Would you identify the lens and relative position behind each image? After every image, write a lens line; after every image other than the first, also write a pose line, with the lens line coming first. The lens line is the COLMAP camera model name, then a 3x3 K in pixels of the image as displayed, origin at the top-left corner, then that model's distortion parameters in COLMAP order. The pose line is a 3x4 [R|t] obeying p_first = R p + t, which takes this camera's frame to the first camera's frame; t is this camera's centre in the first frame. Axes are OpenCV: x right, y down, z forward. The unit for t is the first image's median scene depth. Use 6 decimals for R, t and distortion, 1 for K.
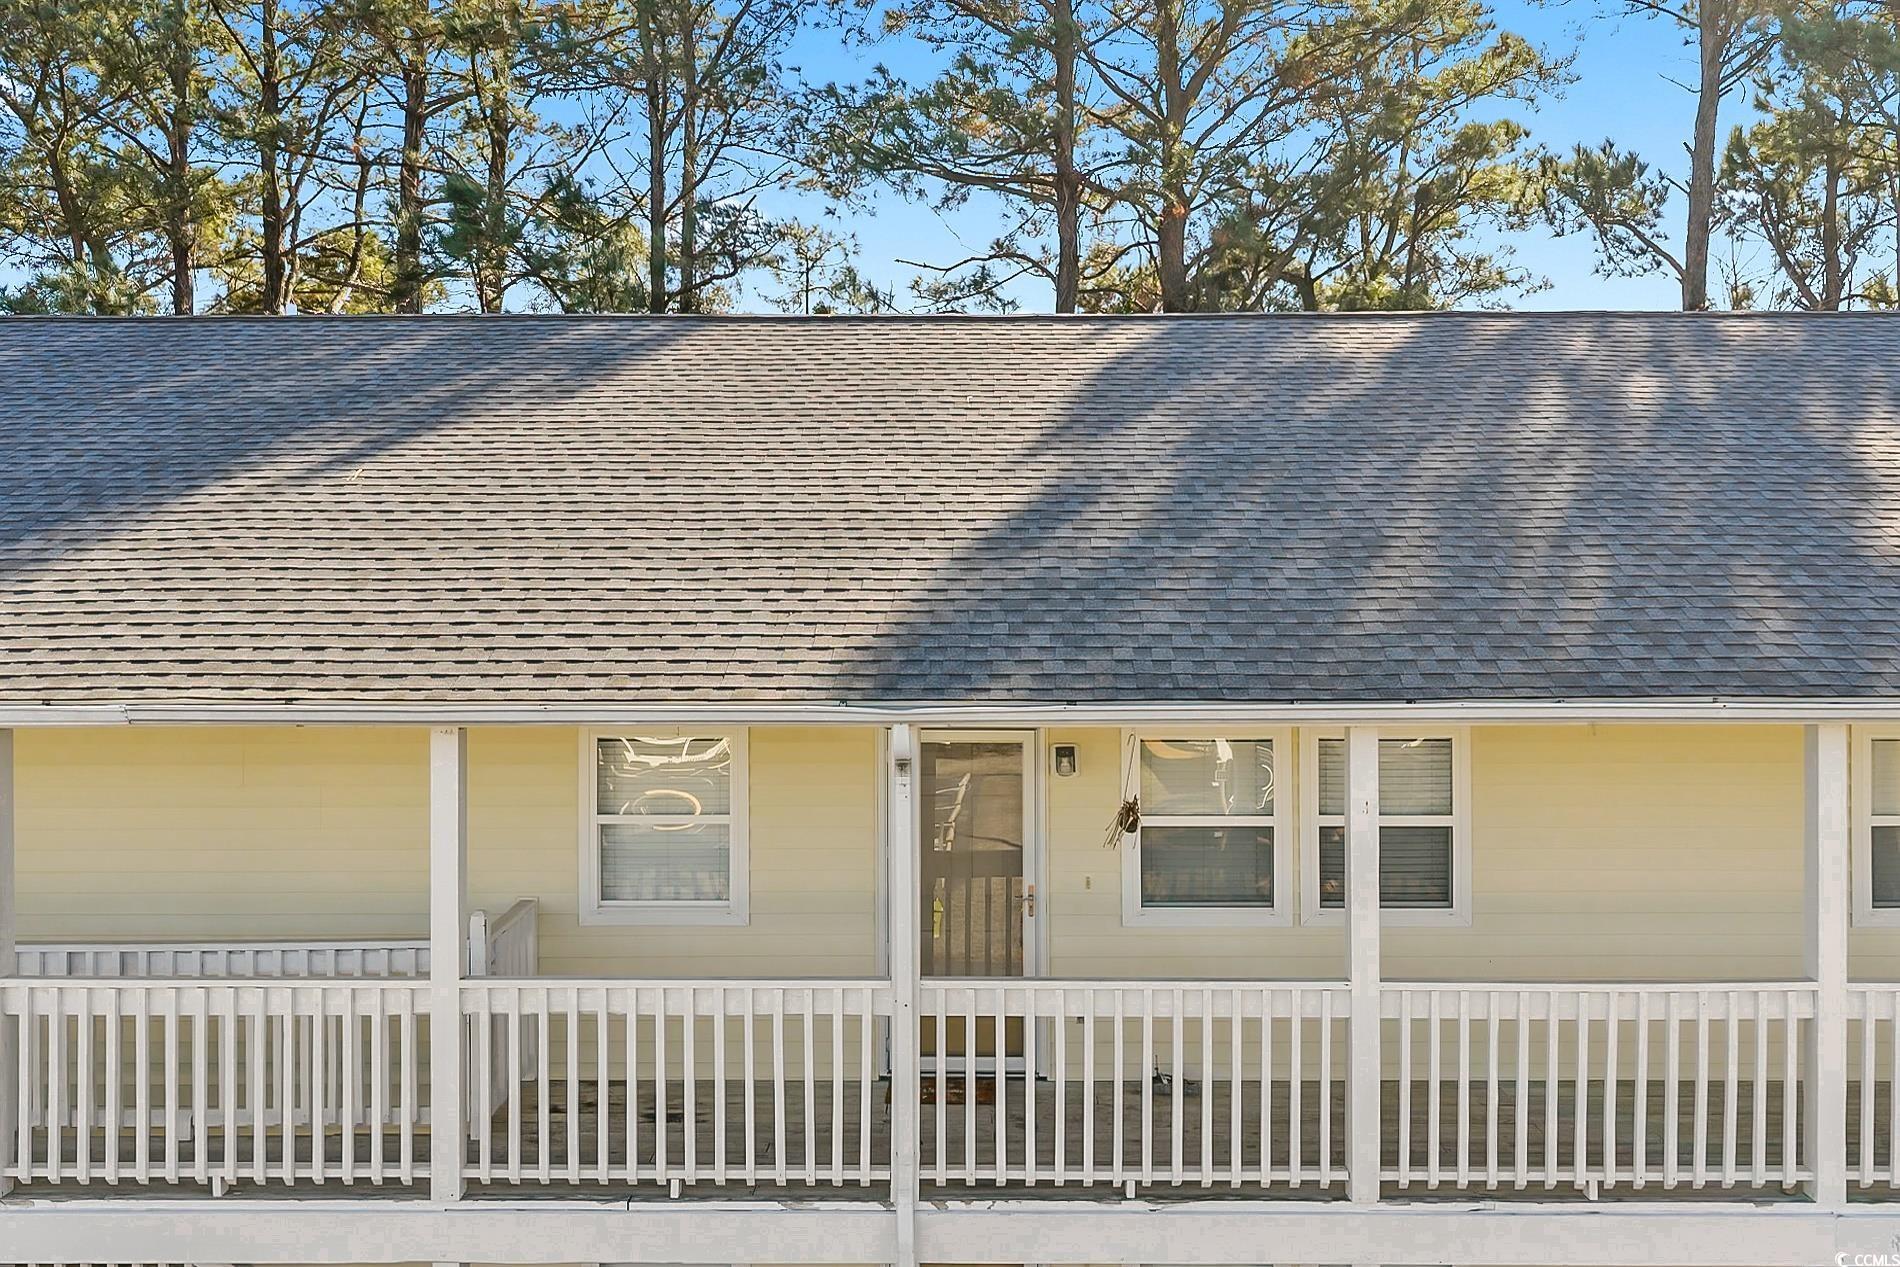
lens RADIAL K [[1598.4, 0, 950.0], [0, 1598.4, 633.5], [0, 0, 1]] dist [0.002254, 0.001521]
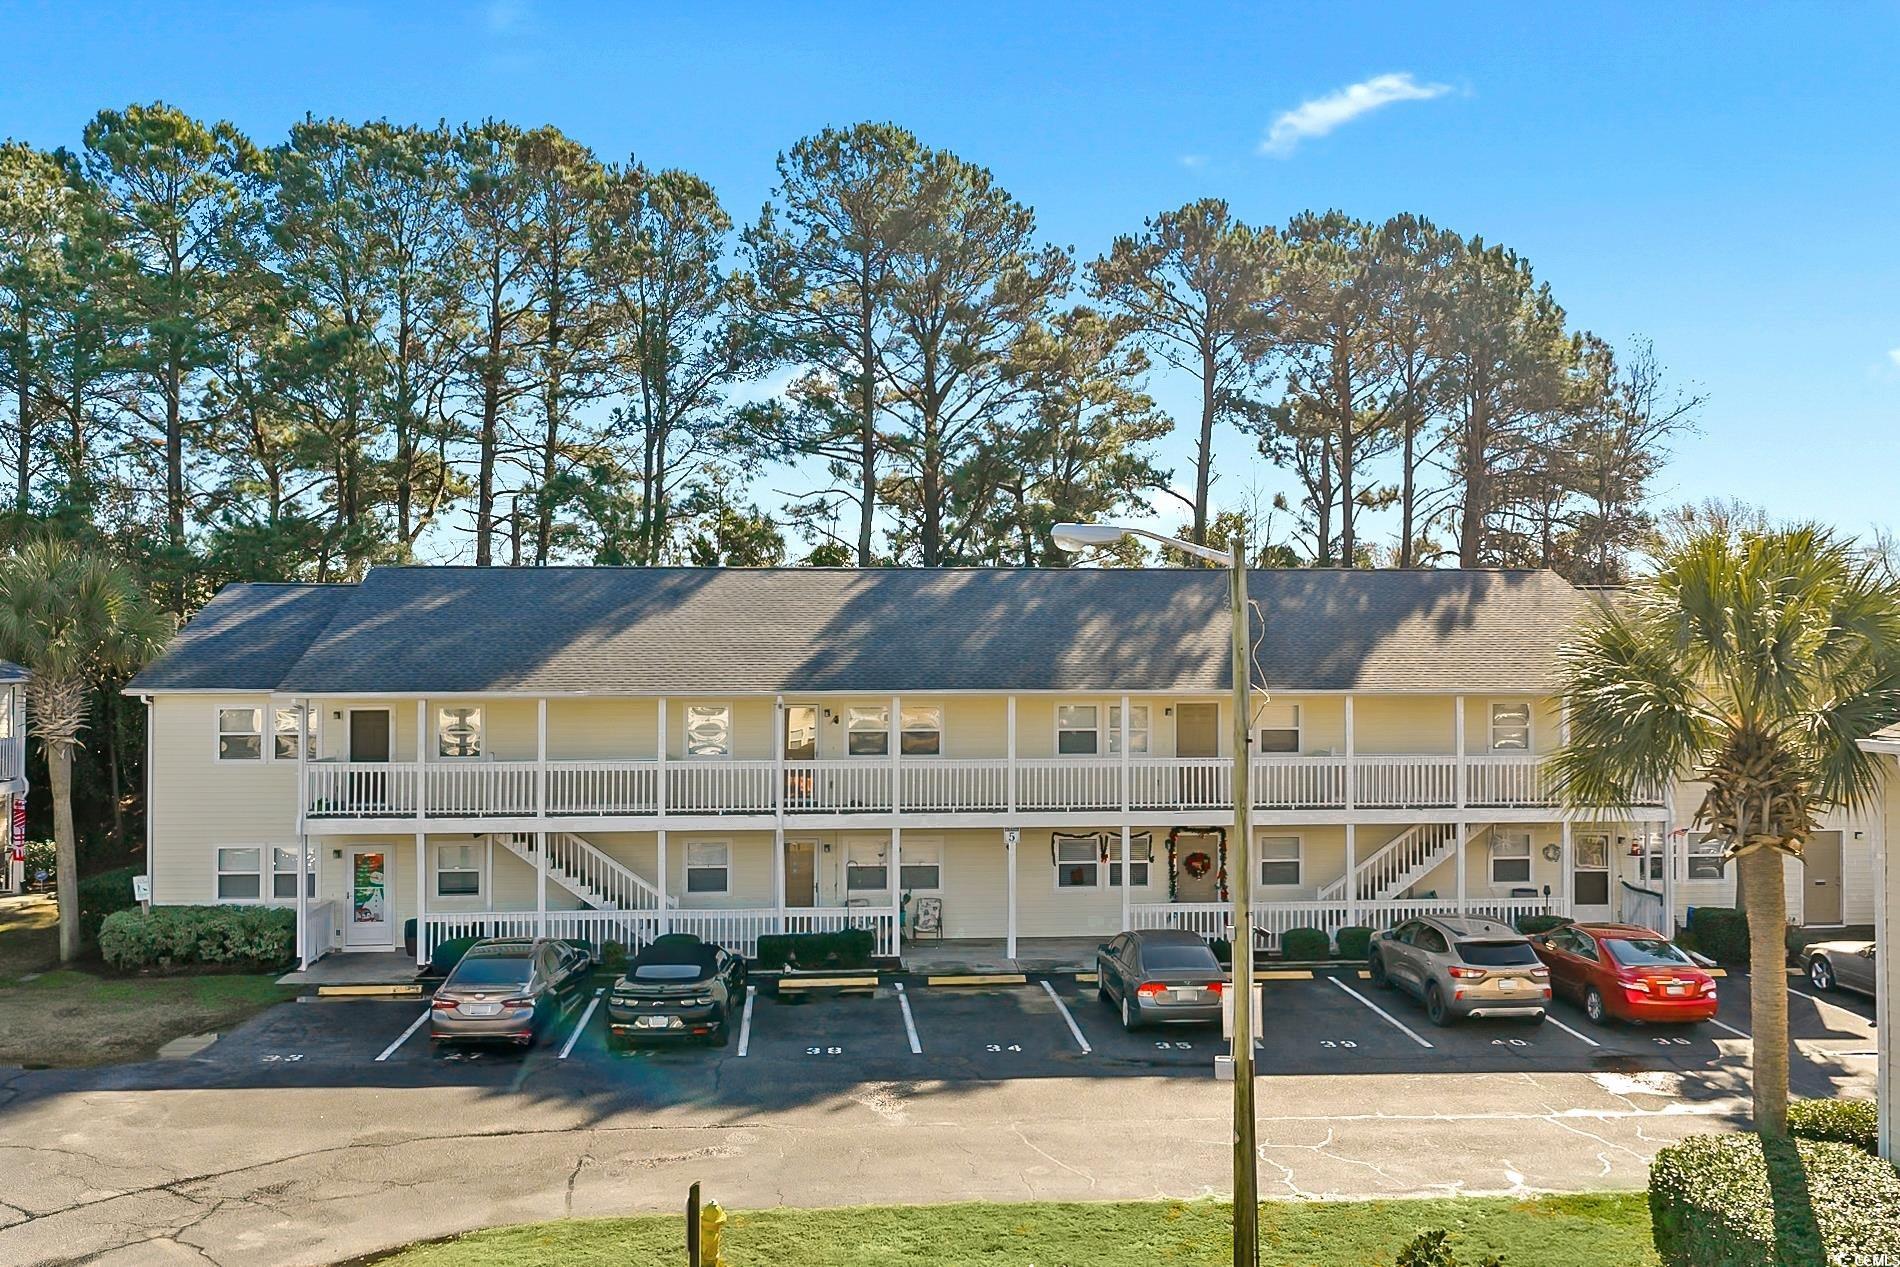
lens RADIAL K [[1598.4, 0, 950.0], [0, 1598.4, 633.5], [0, 0, 1]] dist [0.002254, 0.001521]
pose [[0.996787, -0.002615, 0.080060, 0.071664], [0.008054, 0.997674, -0.067691, 0.164003], [-0.079696, 0.068118, 0.994489, -2.845135]]
